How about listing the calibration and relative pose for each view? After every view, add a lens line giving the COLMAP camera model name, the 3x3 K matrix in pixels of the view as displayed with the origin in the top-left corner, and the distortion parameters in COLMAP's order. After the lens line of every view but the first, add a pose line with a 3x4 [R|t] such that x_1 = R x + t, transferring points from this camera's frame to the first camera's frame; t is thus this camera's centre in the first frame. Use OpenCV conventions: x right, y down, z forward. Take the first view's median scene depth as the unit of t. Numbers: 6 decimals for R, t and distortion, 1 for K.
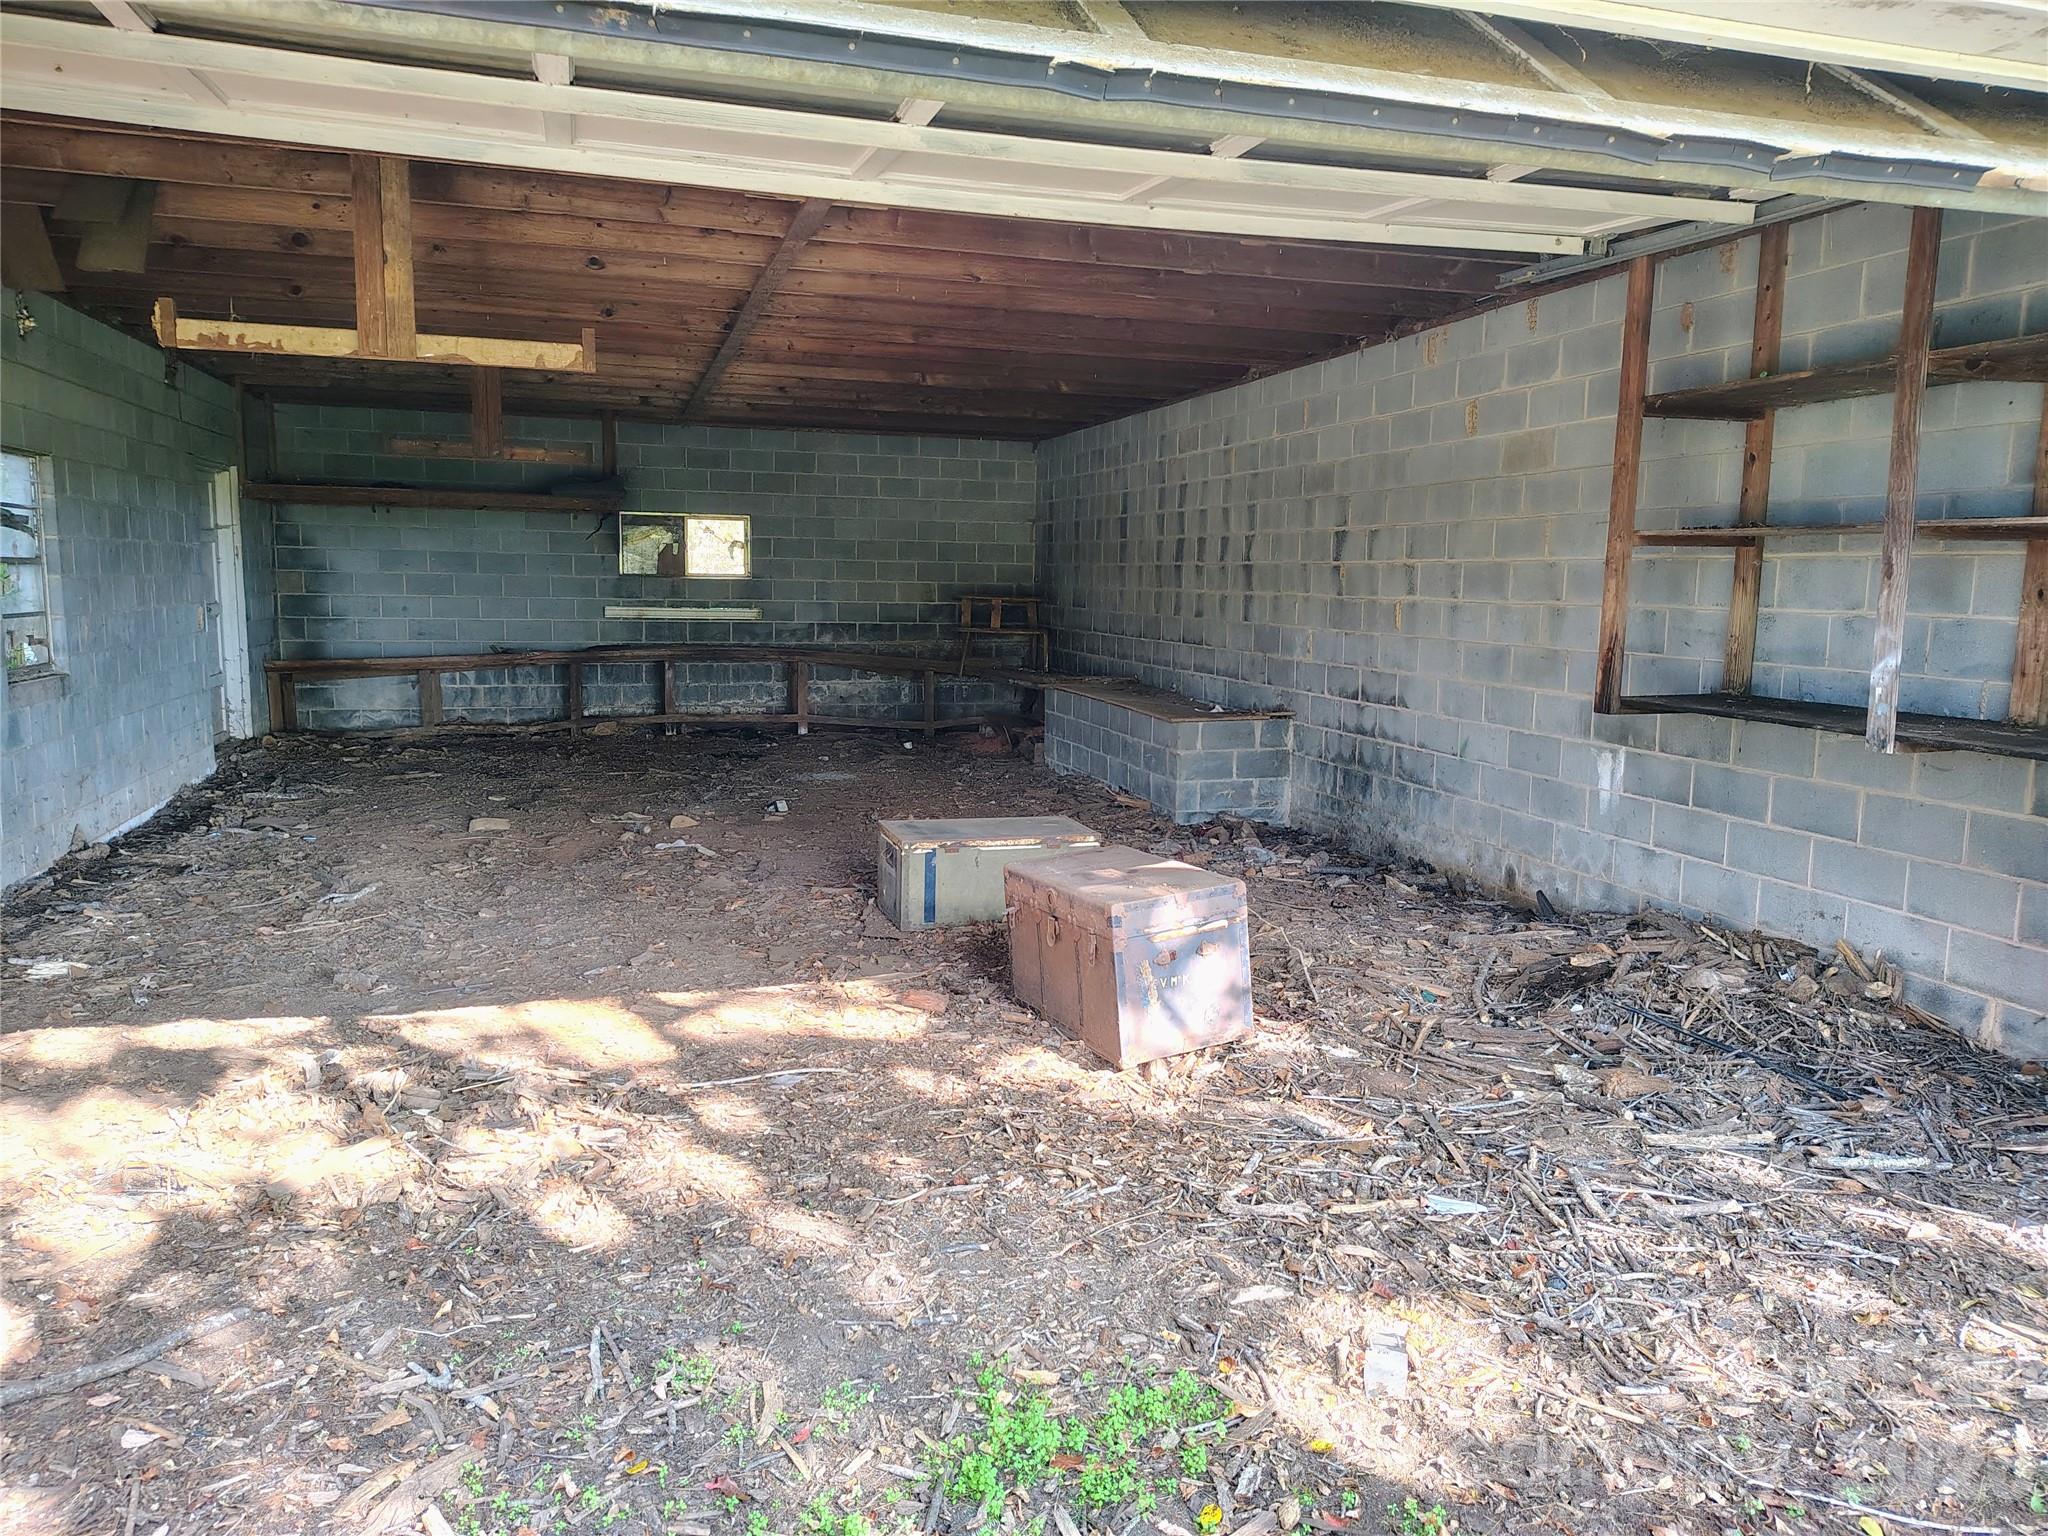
lens RADIAL K [[1440.1, 0, 1030.5], [0, 1440.1, 766.4], [0, 0, 1]] dist [0.036496, 0.000002]
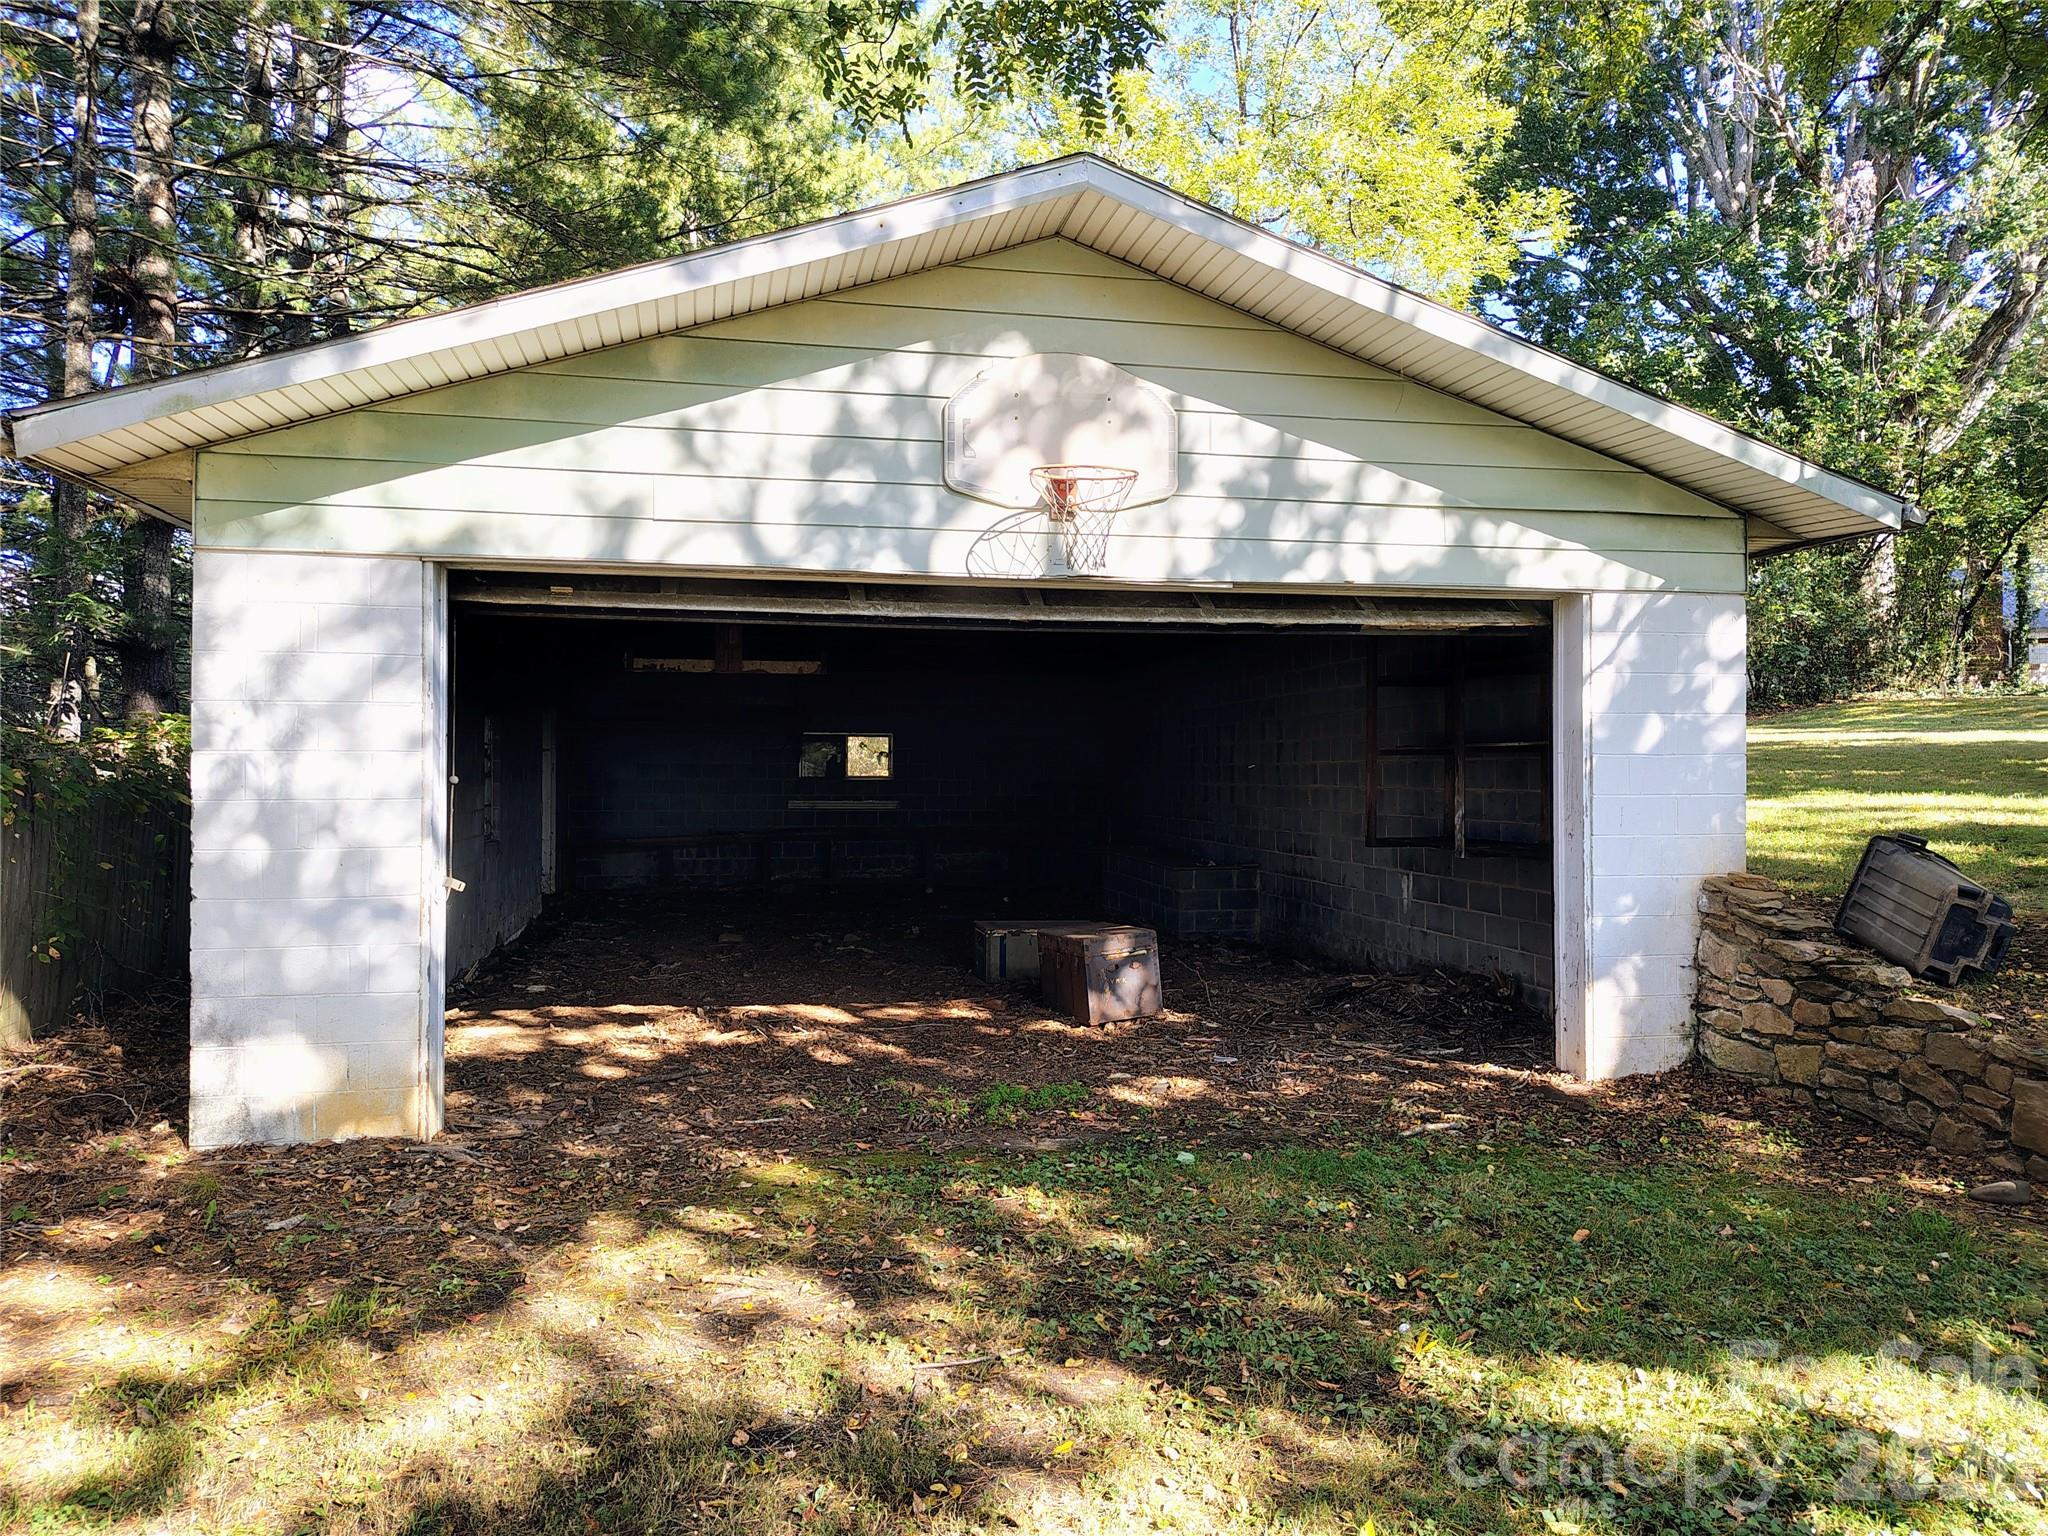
lens RADIAL K [[1440.1, 0, 1020.6], [0, 1440.1, 766.4], [0, 0, 1]] dist [0.036496, 0.000002]
pose [[0.995683, -0.013157, -0.091878, 0.093385], [0.000438, 0.990557, -0.137103, 0.079917], [0.092814, 0.136471, 0.986287, -0.598720]]
